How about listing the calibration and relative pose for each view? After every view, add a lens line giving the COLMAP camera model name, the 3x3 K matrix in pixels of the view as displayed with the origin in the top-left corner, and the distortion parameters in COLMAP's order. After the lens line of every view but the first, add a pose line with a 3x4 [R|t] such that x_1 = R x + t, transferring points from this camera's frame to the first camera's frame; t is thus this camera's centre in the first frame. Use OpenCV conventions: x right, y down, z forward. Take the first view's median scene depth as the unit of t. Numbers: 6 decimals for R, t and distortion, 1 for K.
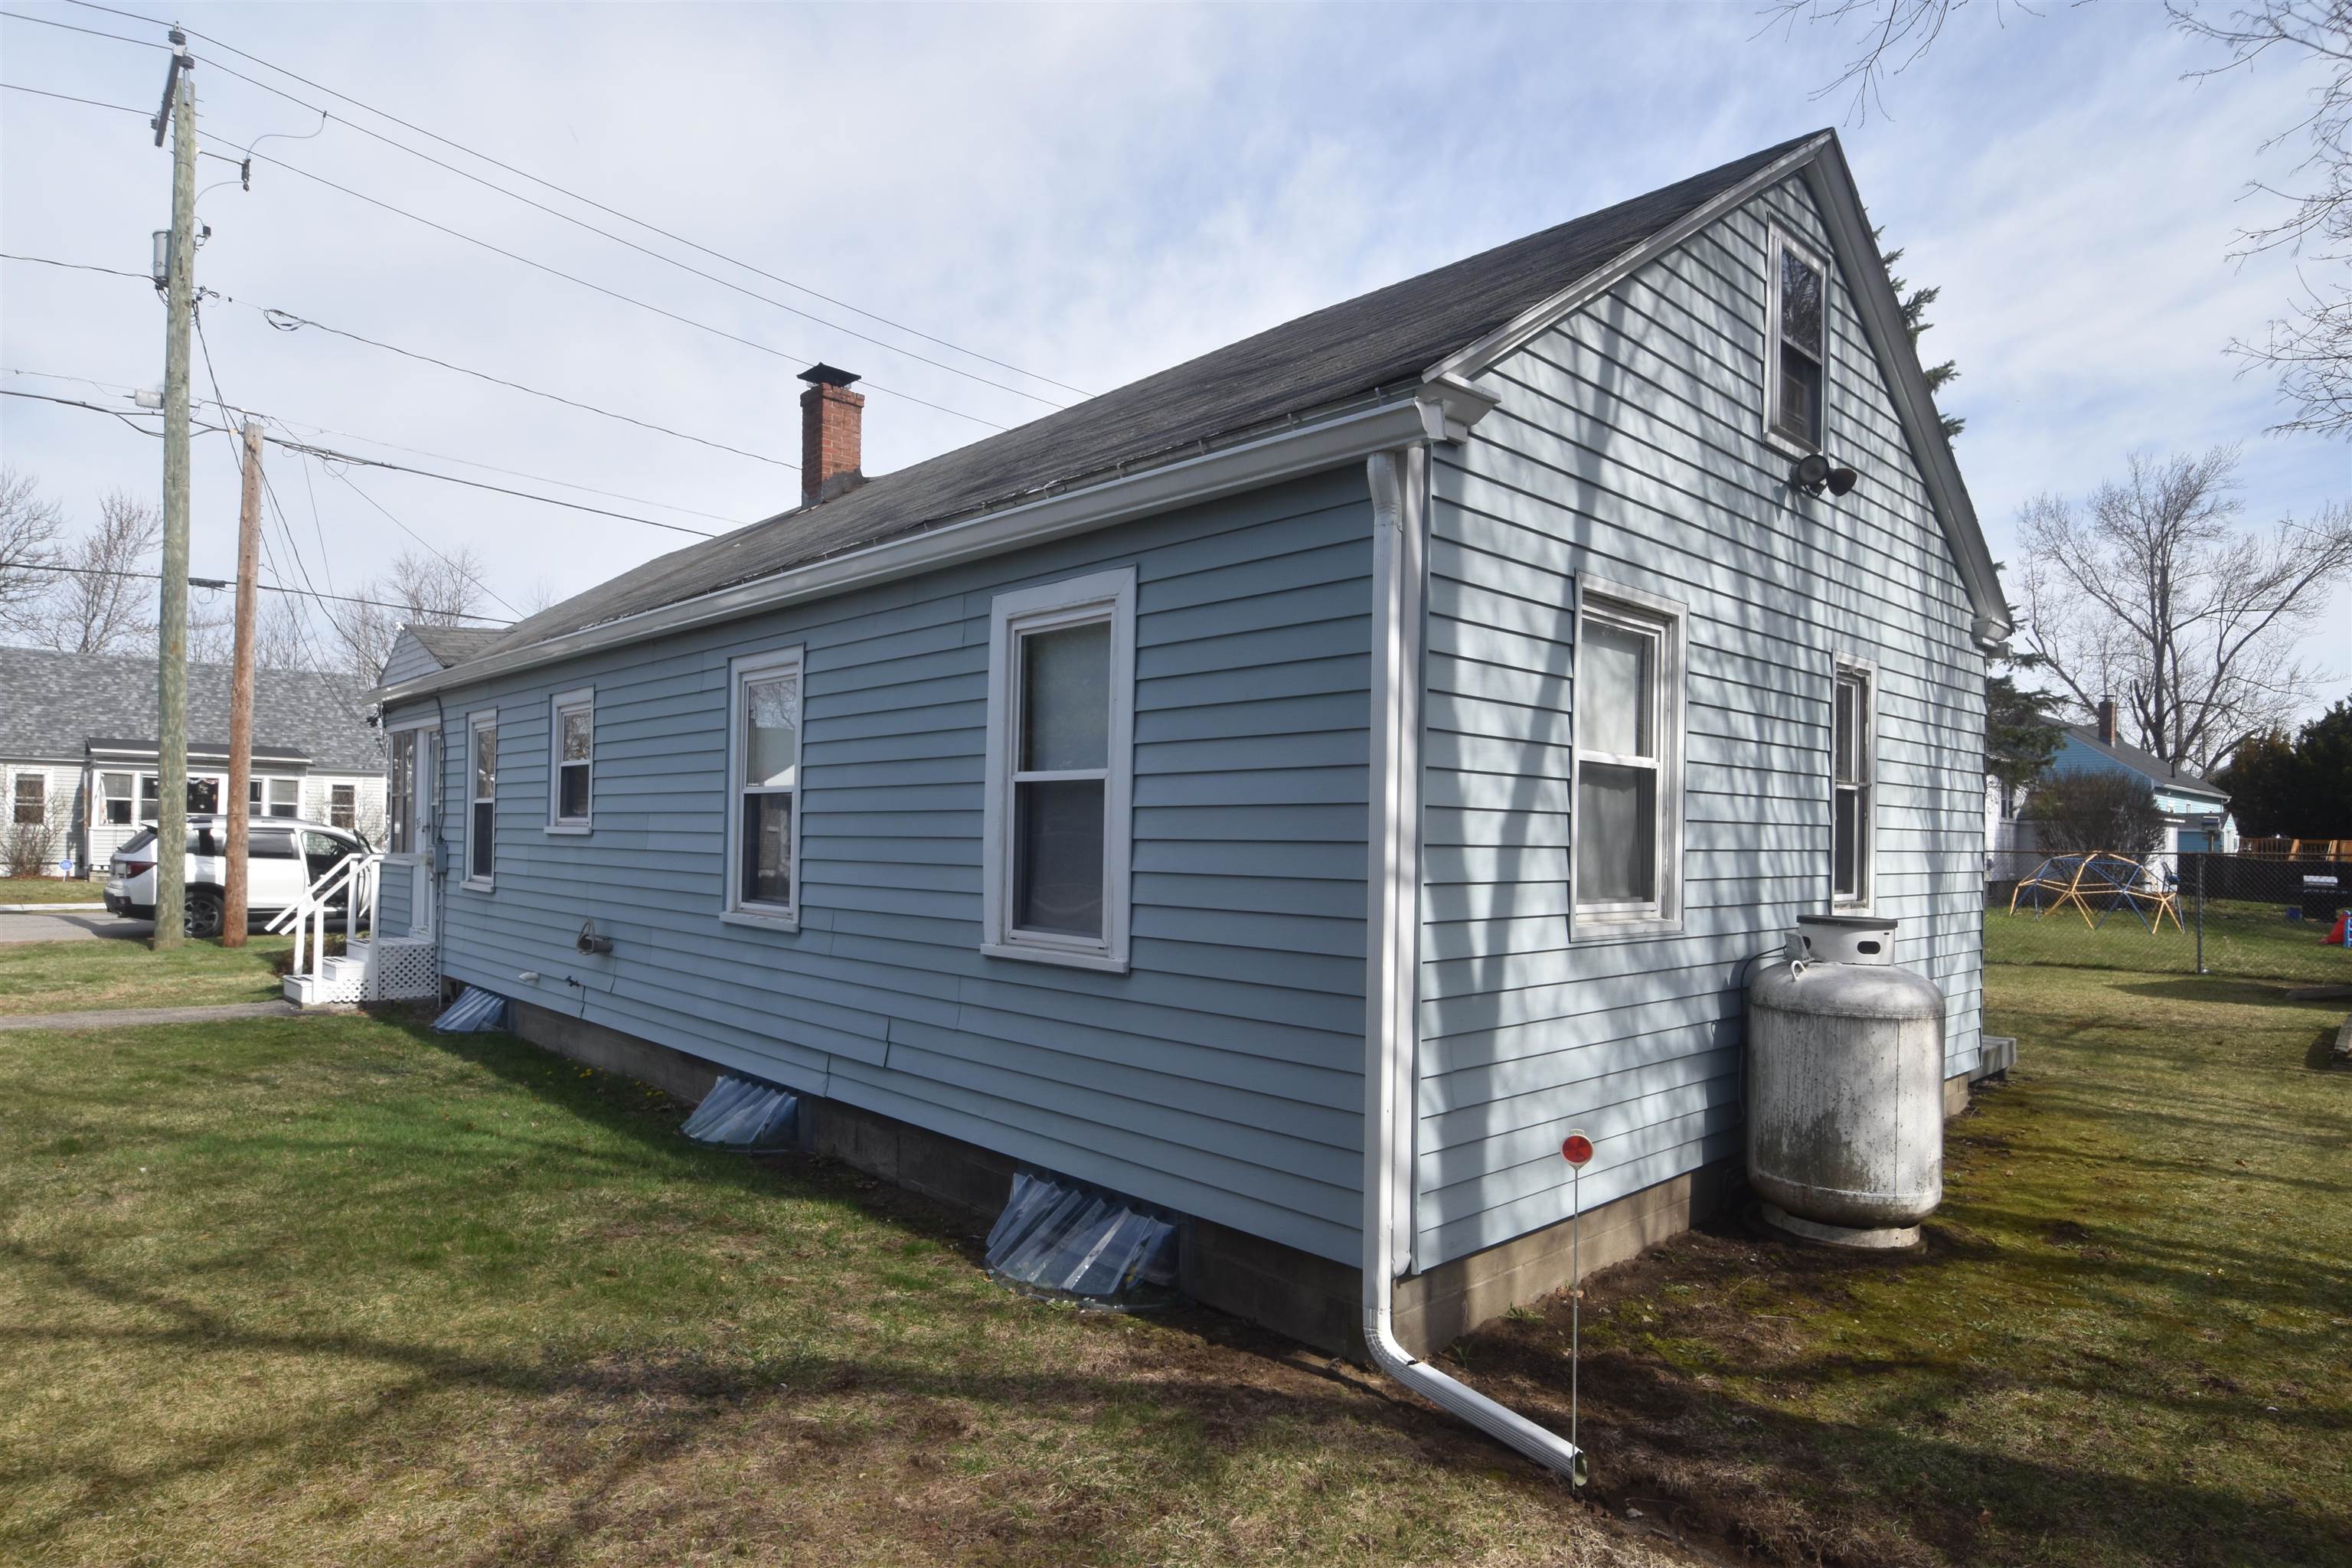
lens RADIAL K [[1284.0, 0, 1173.8], [0, 1284.0, 825.6], [0, 0, 1]] dist [0.022402, -0.027480]
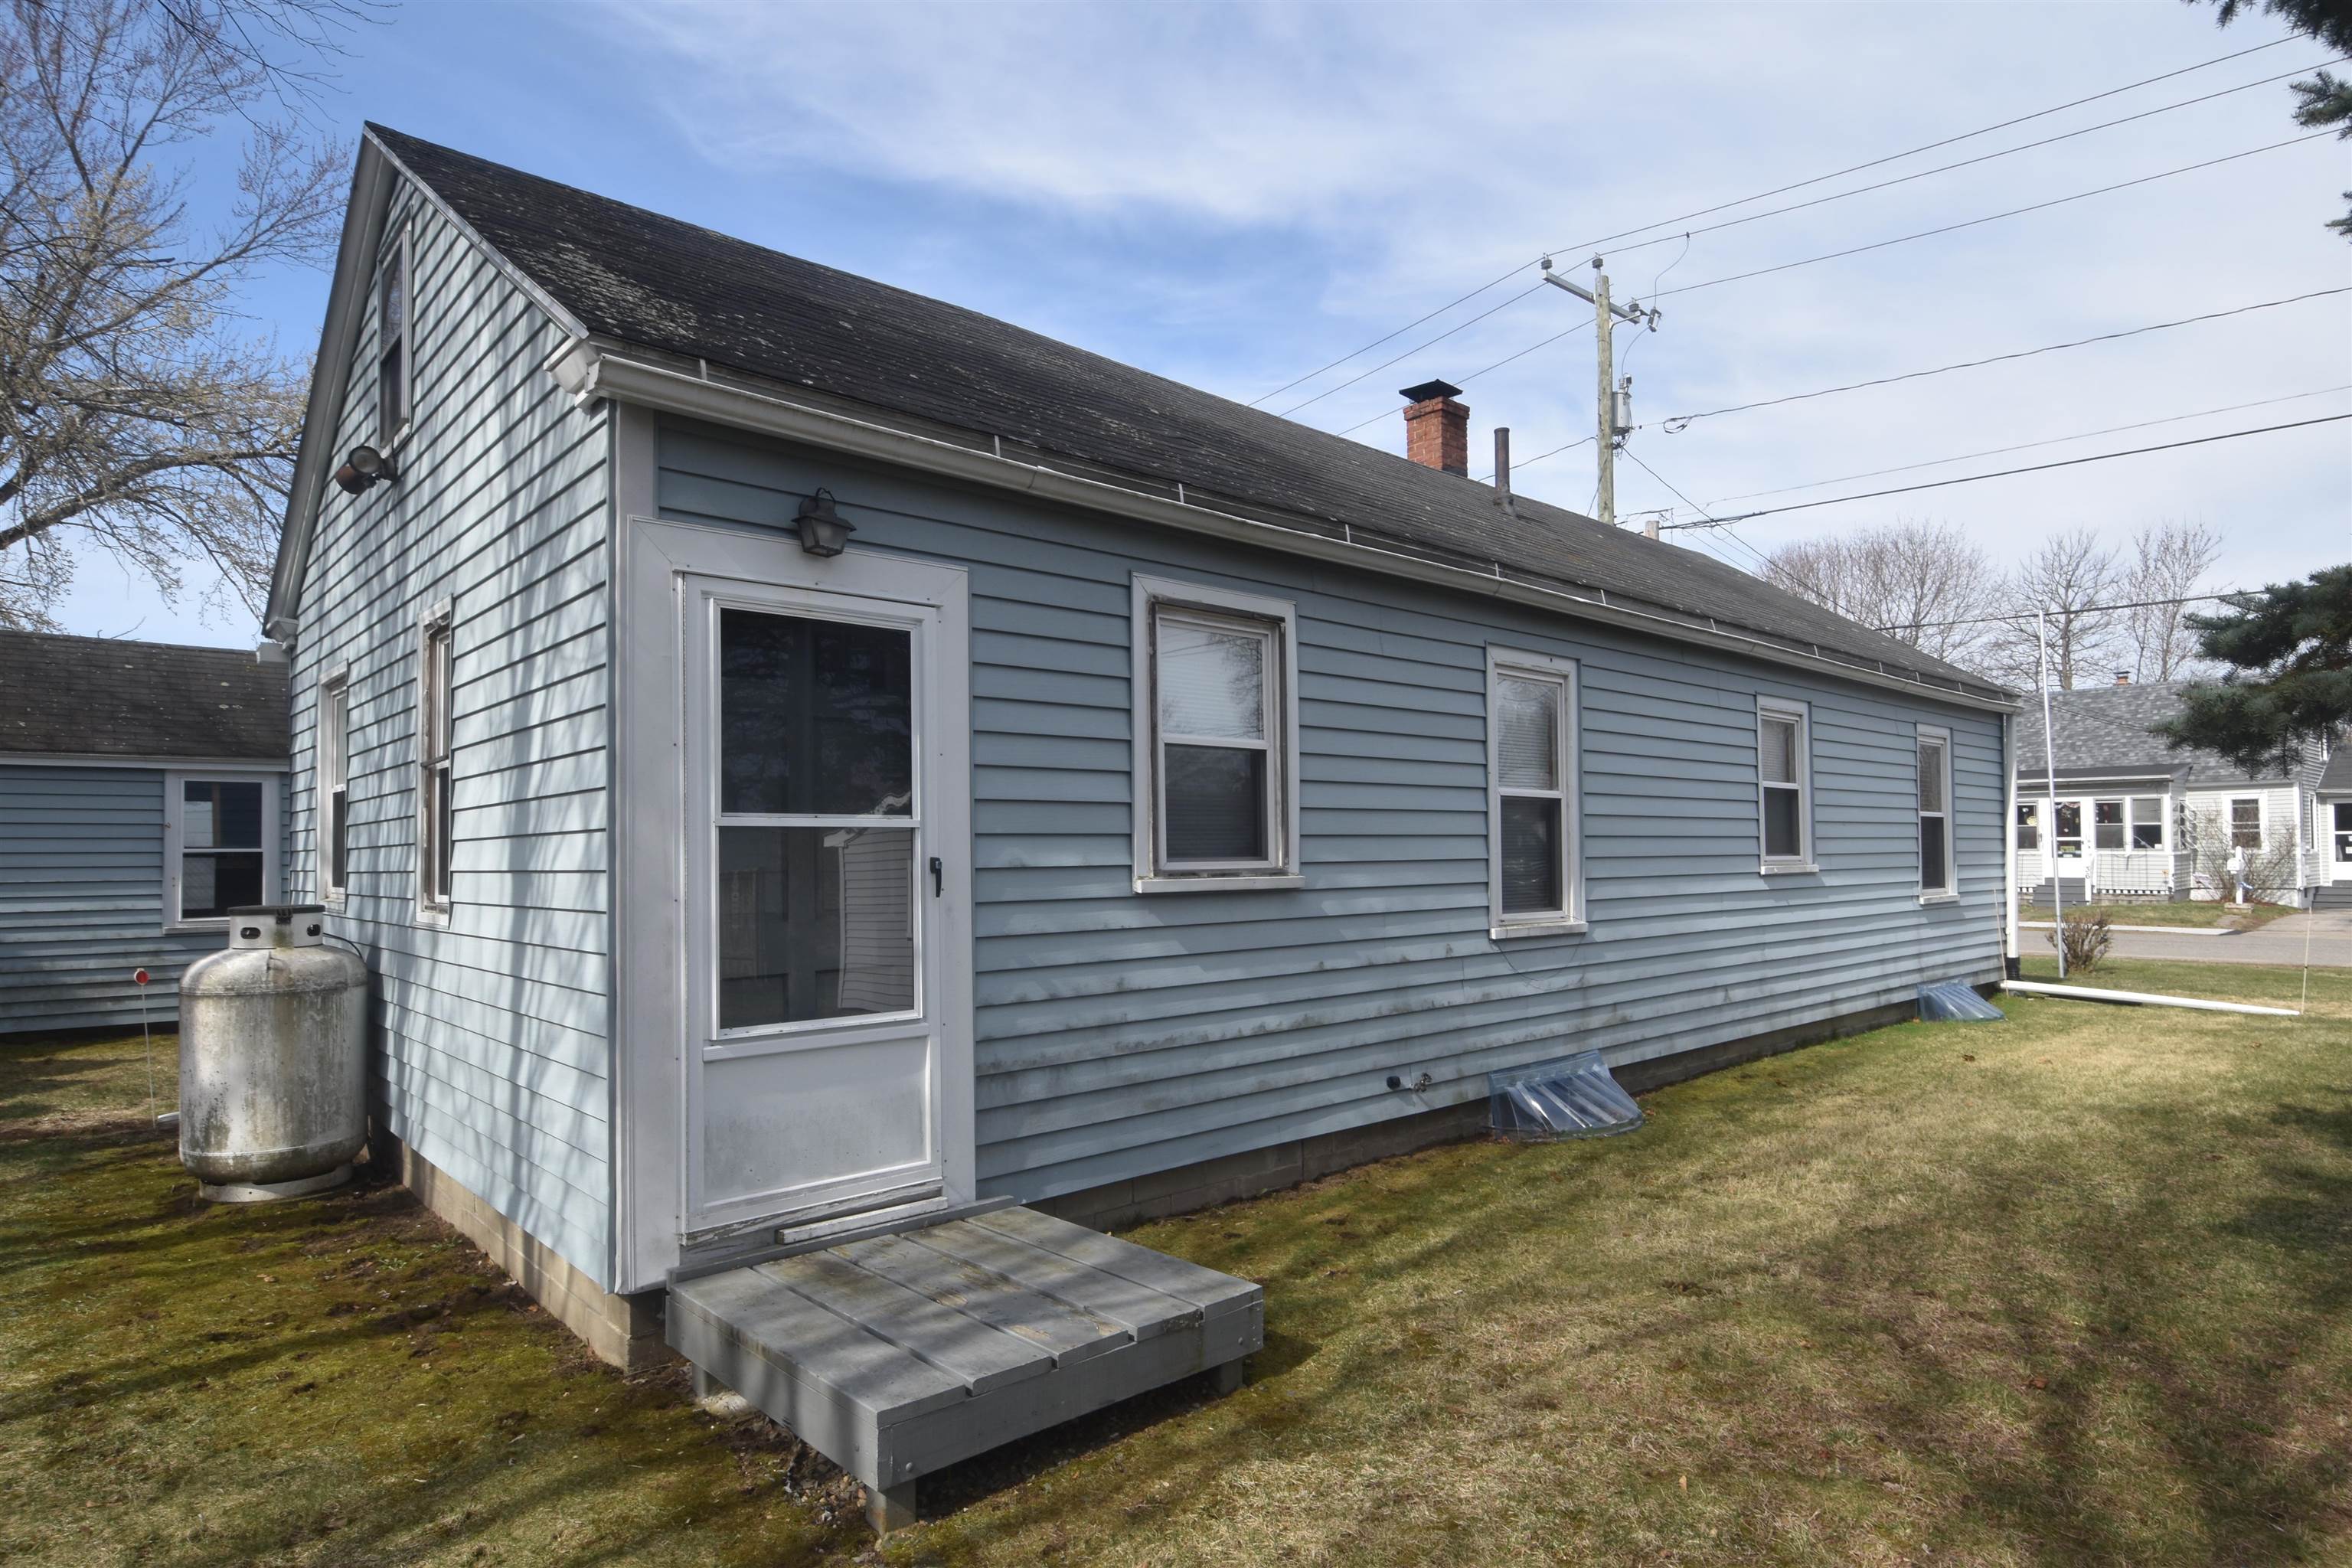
lens RADIAL K [[1284.0, 0, 1173.8], [0, 1284.0, 825.6], [0, 0, 1]] dist [0.022402, -0.027480]
pose [[-0.026281, -0.041297, -0.998801, 1.421158], [0.018652, 0.998952, -0.041795, 0.055495], [0.999481, -0.019728, -0.025483, 1.588608]]
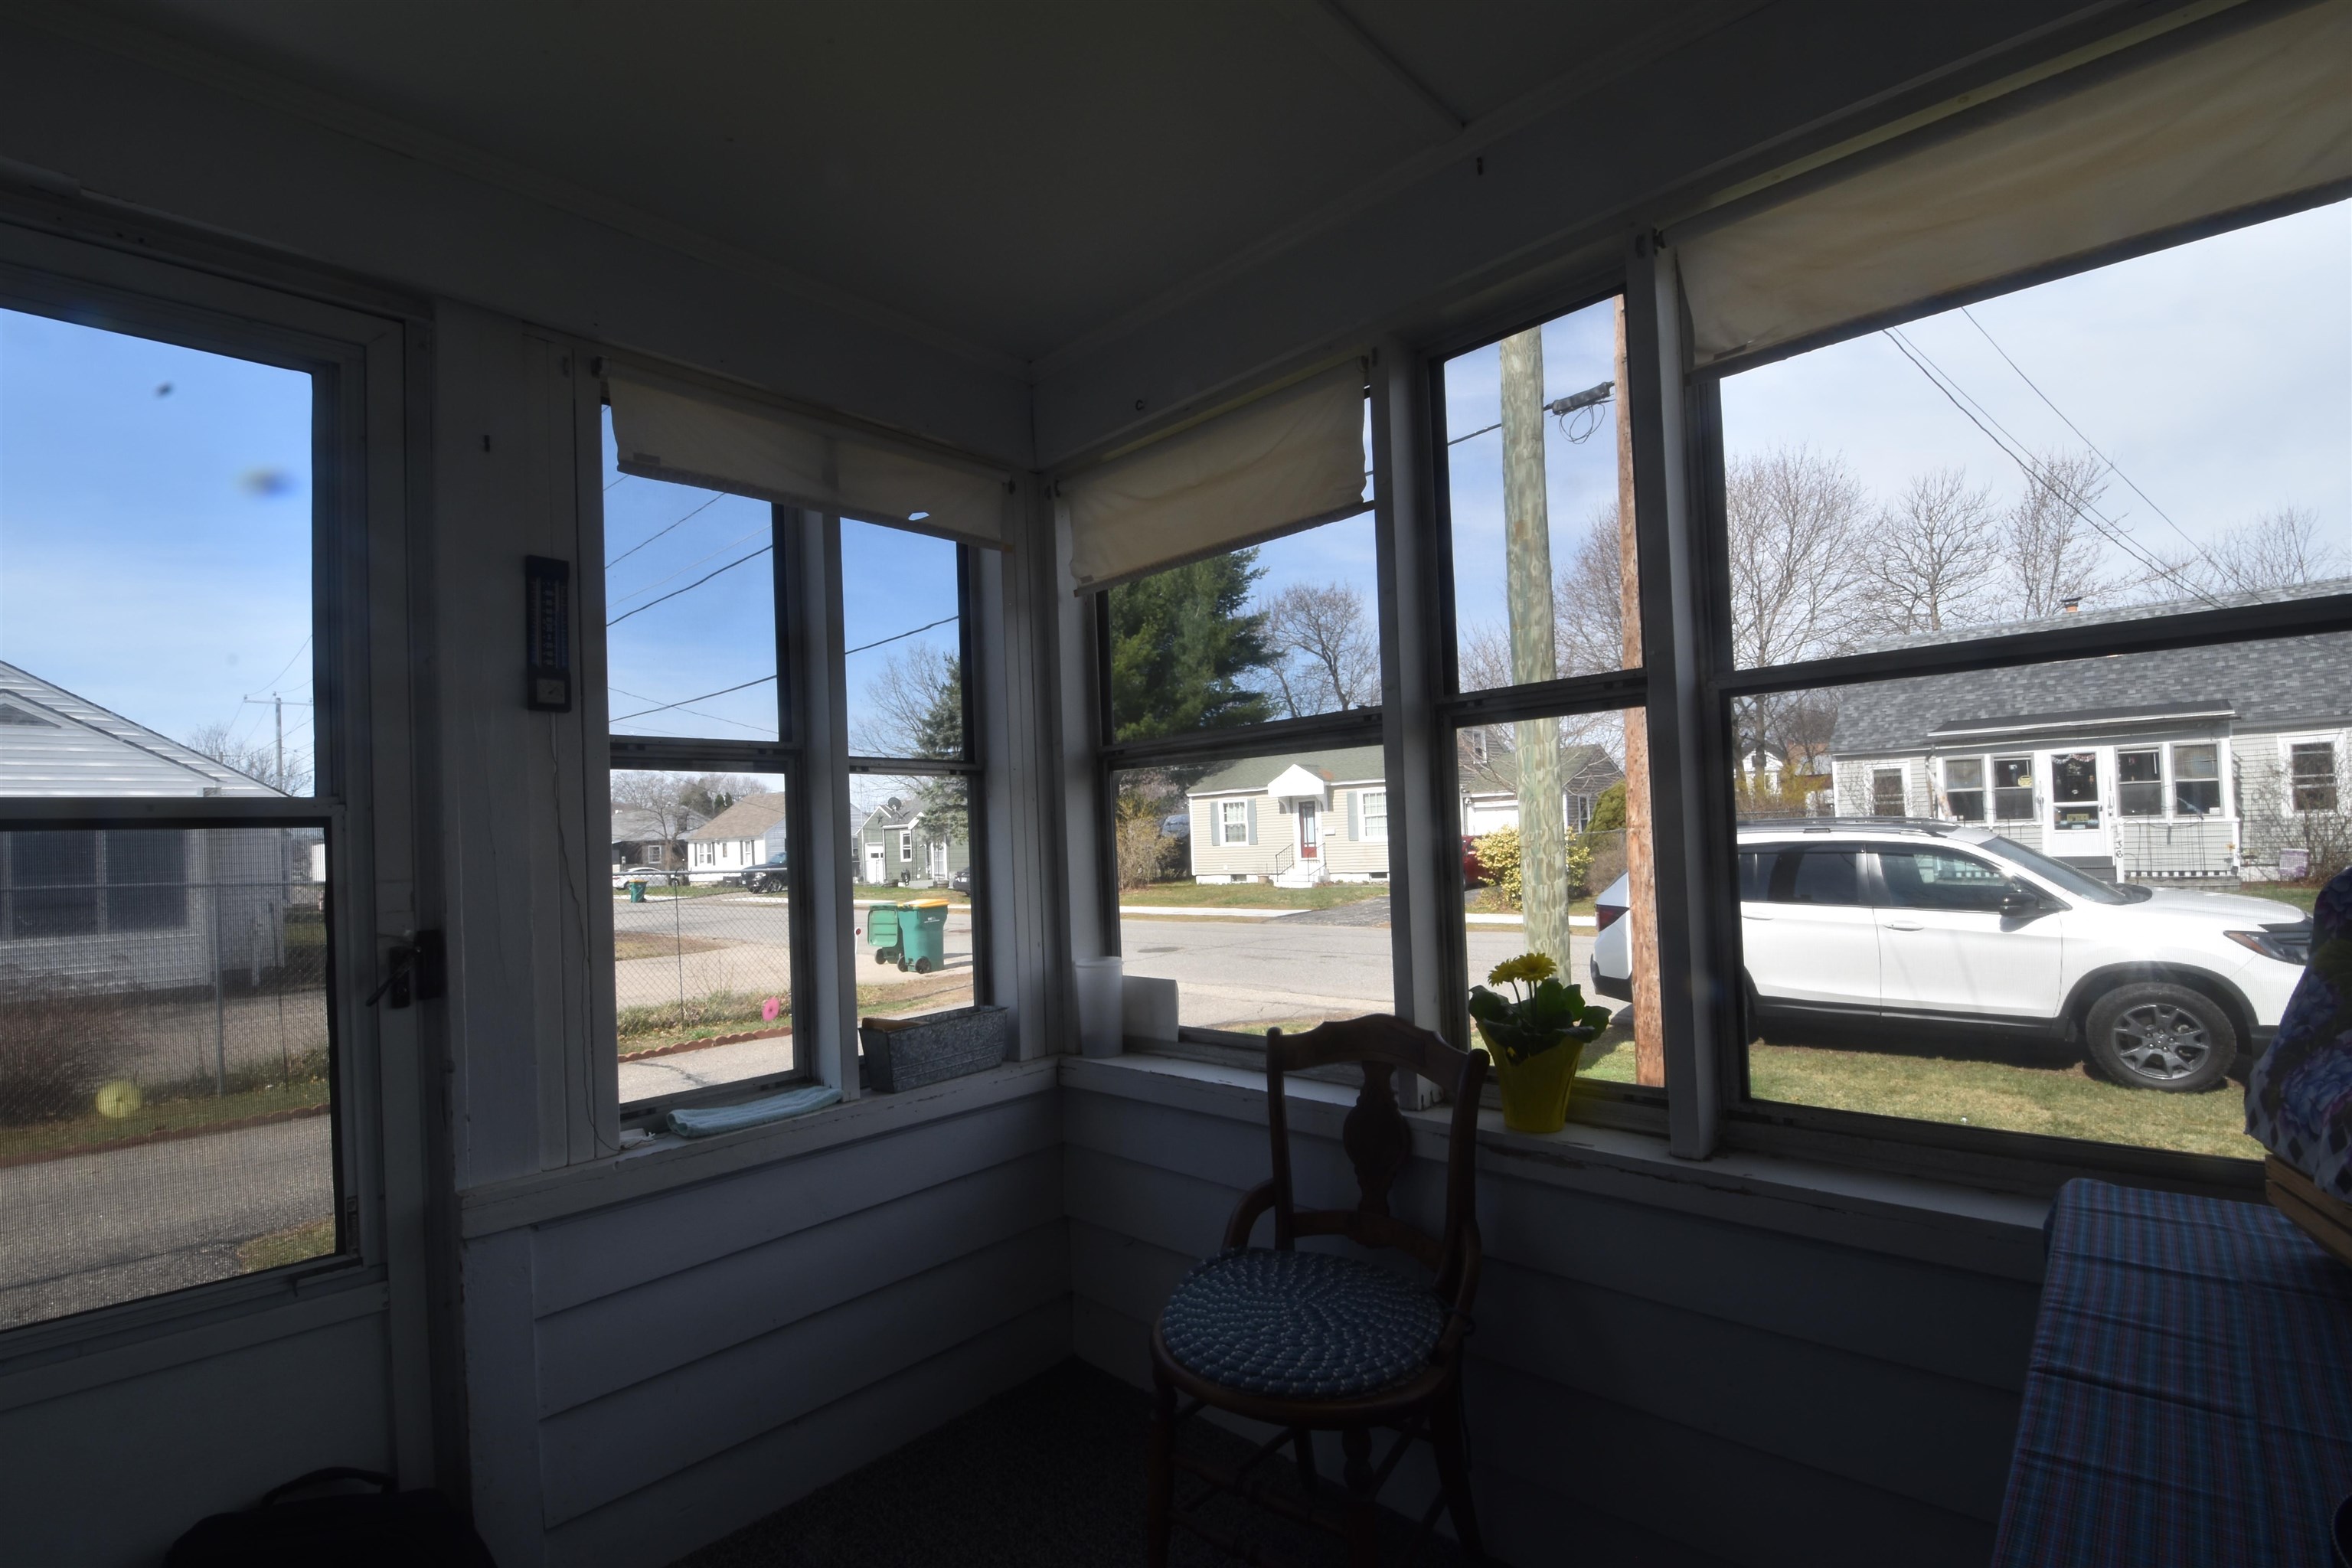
lens RADIAL K [[1033.6, 0, 1171.0], [0, 1033.6, 813.6], [0, 0, 1]] dist [0.011537, -0.018798]
pose [[0.052896, -0.042646, -0.997689, -0.894357], [0.046598, 0.998105, -0.040193, -0.013035], [0.997512, -0.044364, 0.054783, 2.181008]]
